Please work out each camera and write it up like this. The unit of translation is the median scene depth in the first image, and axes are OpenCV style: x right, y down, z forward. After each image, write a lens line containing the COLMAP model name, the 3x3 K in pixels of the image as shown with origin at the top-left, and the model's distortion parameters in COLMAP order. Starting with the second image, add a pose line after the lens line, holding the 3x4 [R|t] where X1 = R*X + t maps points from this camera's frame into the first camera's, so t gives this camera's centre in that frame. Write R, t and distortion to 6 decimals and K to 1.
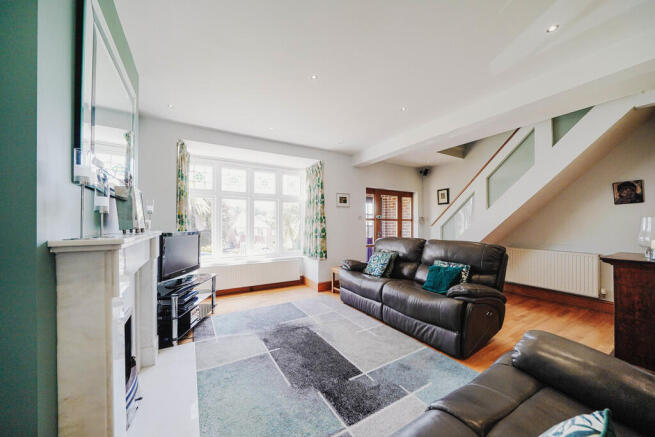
lens RADIAL K [[228.9, 0, 327.0], [0, 228.9, 221.0], [0, 0, 1]] dist [-0.001160, -0.000054]
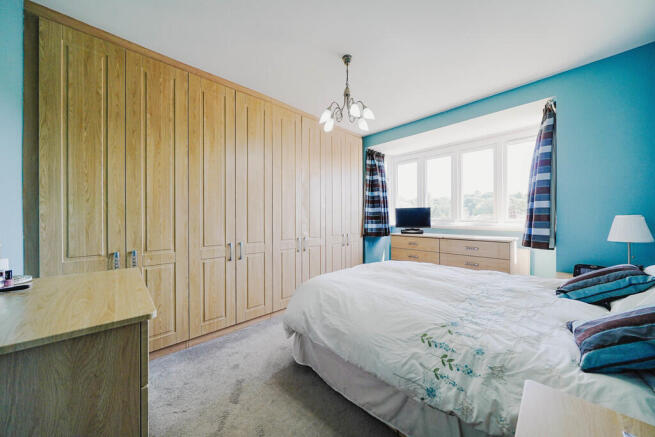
lens RADIAL K [[228.9, 0, 327.0], [0, 228.9, 221.0], [0, 0, 1]] dist [-0.001160, -0.000054]
pose [[0.240041, 0.011967, -0.970689, 0.377229], [0.009044, 0.999853, 0.014563, -0.003308], [0.970721, -0.012275, 0.239897, 0.406255]]
